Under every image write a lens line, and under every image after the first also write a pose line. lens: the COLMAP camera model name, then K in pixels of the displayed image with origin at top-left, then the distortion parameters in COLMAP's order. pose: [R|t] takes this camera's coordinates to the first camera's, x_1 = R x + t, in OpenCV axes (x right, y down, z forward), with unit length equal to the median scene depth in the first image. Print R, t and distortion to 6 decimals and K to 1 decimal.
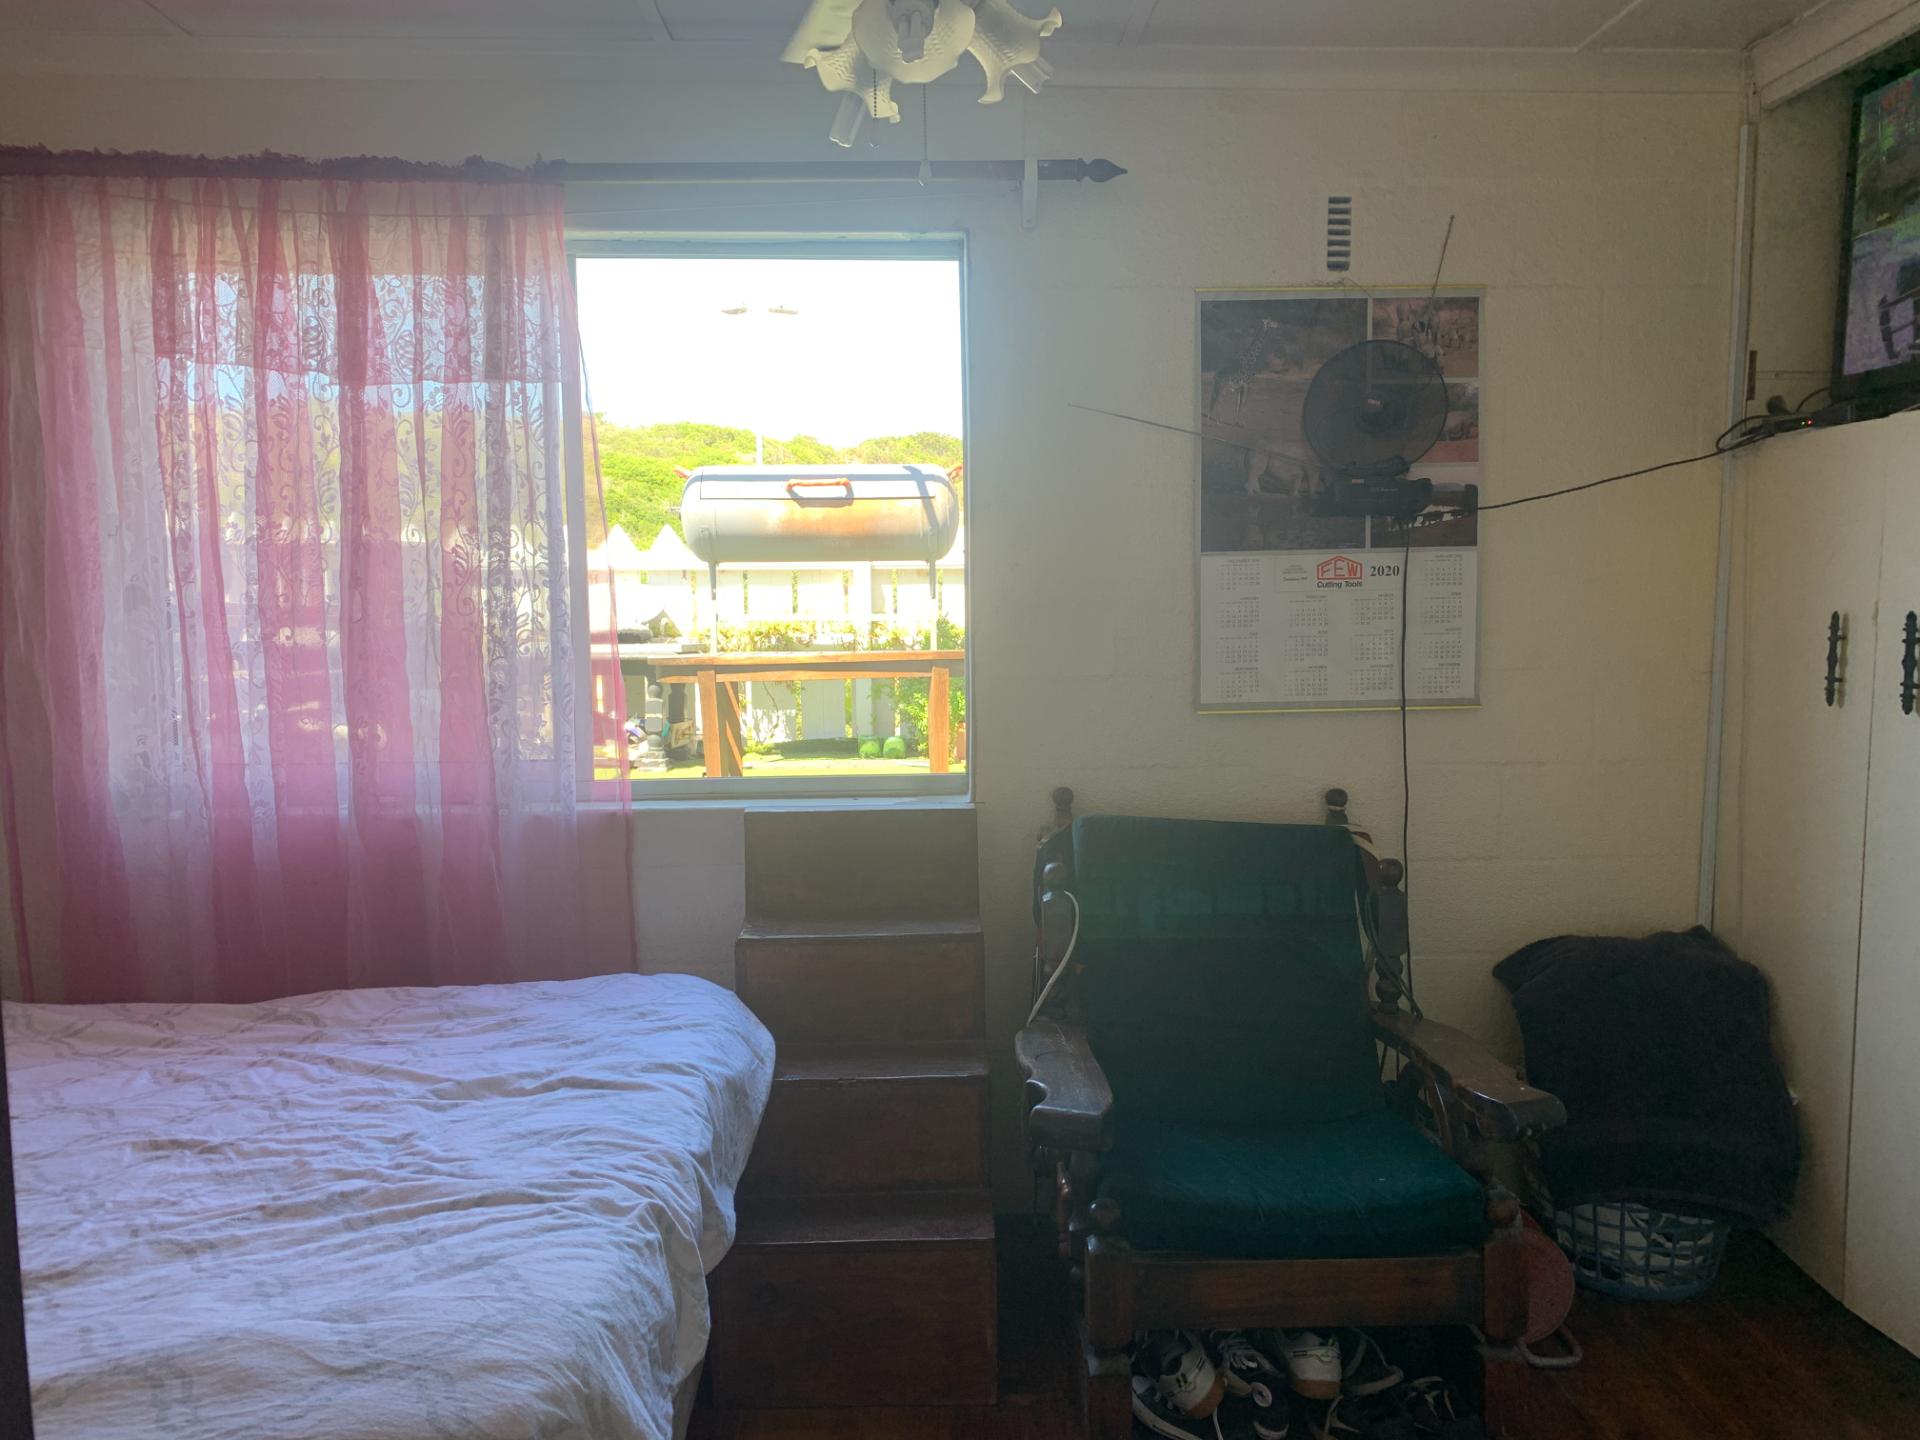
lens RADIAL K [[1457.0, 0, 950.7], [0, 1457.0, 717.9], [0, 0, 1]] dist [0.057933, -0.068844]
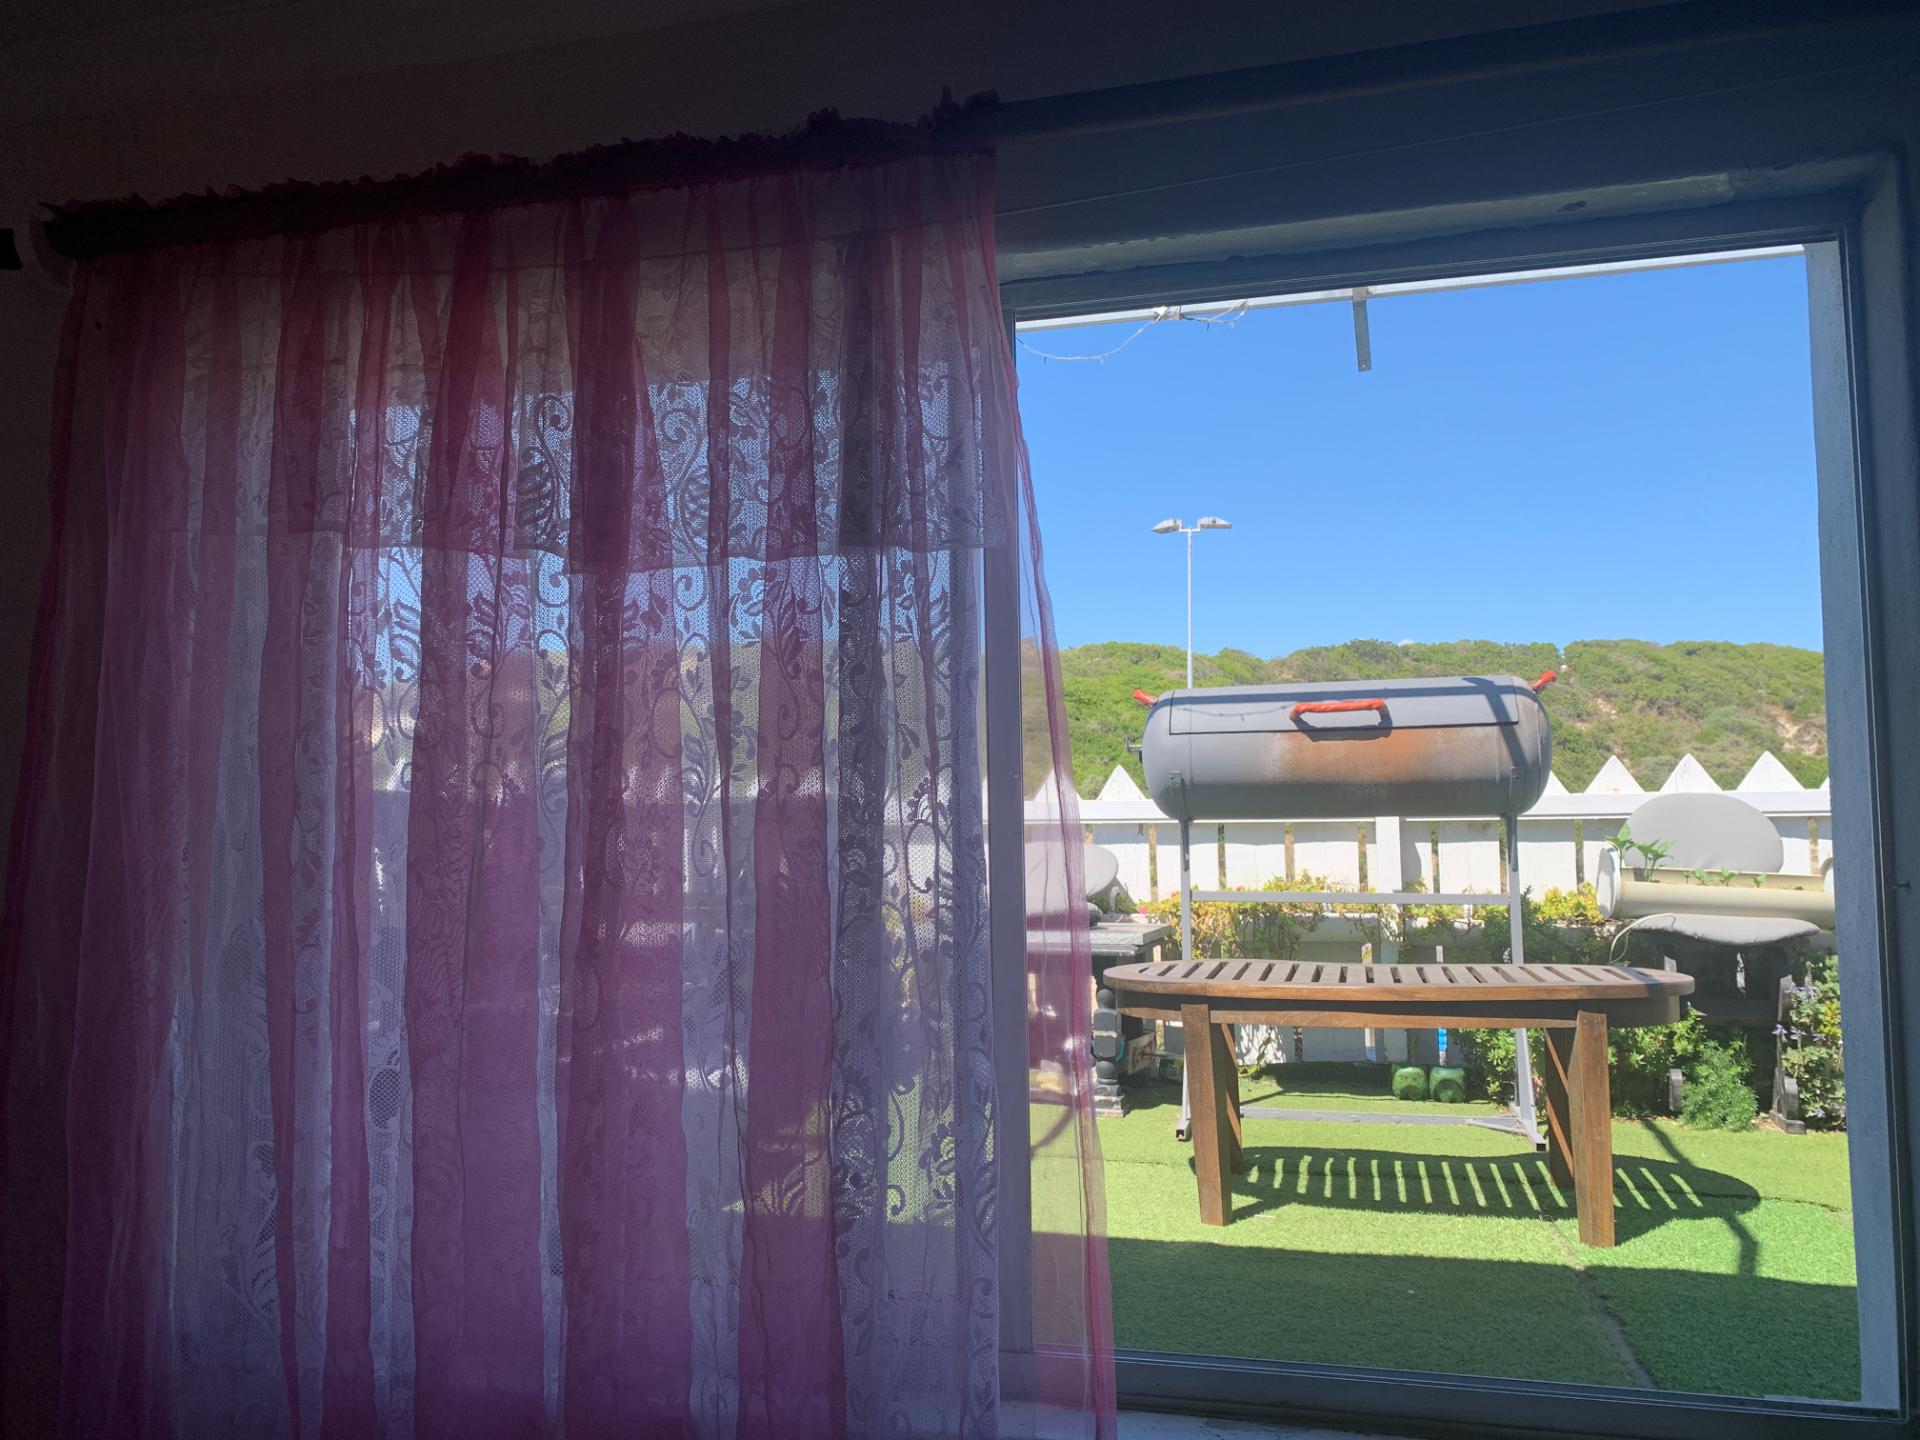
lens RADIAL K [[1457.0, 0, 970.9], [0, 1457.0, 729.3], [0, 0, 1]] dist [0.057933, -0.068844]
pose [[0.963355, -0.022710, -0.267268, -0.138953], [-0.014381, 0.990604, -0.136005, -0.099812], [0.267845, 0.134865, 0.953976, 0.535788]]
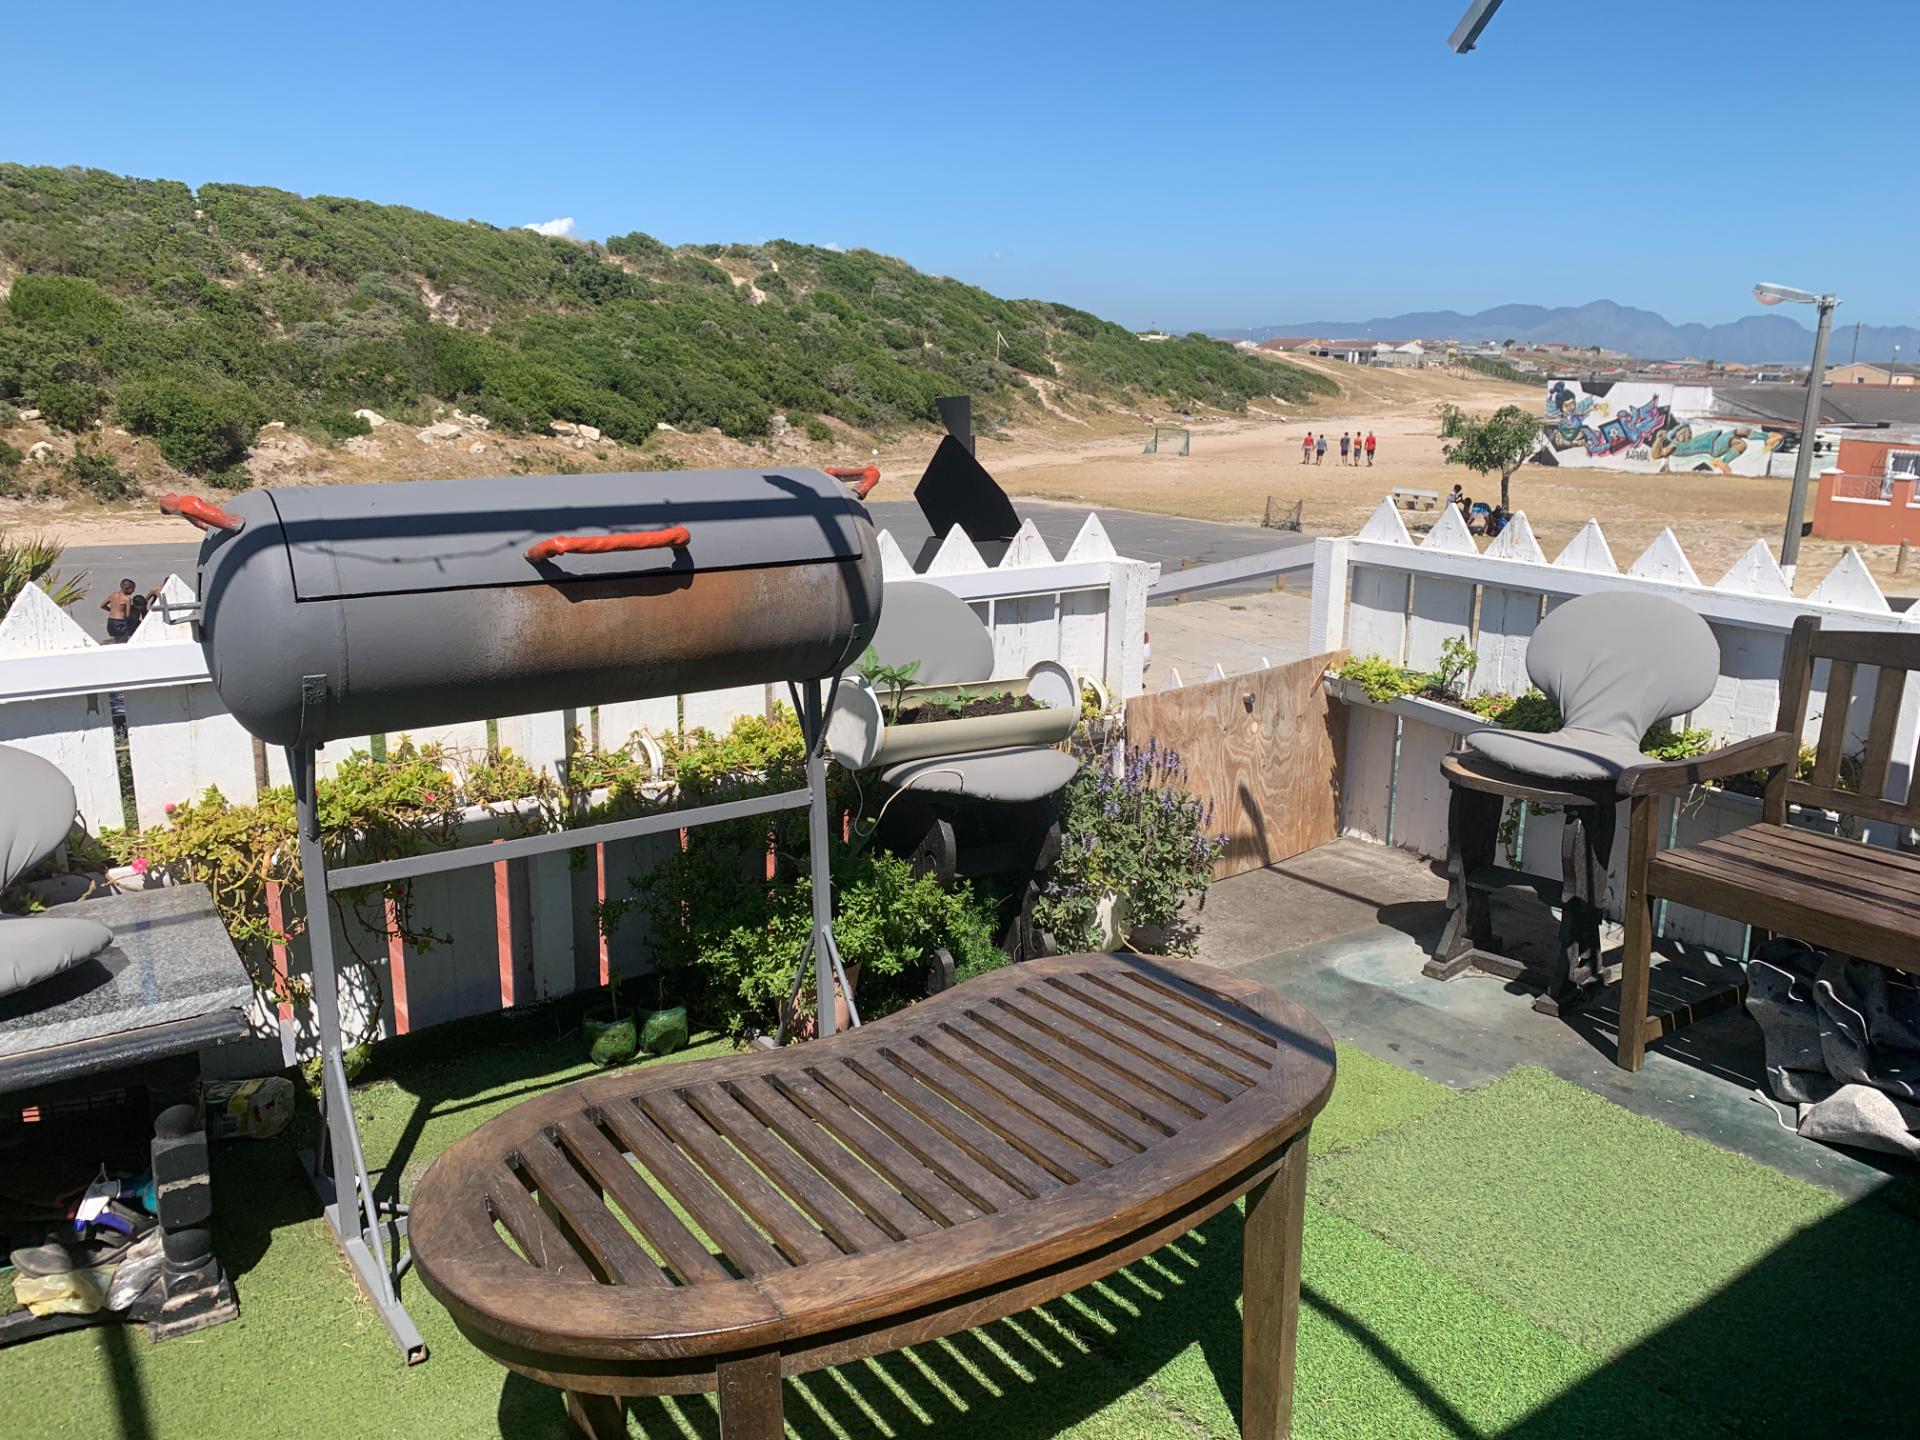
lens RADIAL K [[1457.0, 0, 962.5], [0, 1457.0, 662.5], [0, 0, 1]] dist [0.057933, -0.068844]
pose [[0.825908, -0.100102, 0.554847, -0.455826], [0.032892, 0.990991, 0.129828, -0.337586], [-0.562844, -0.088976, 0.821760, 1.157025]]
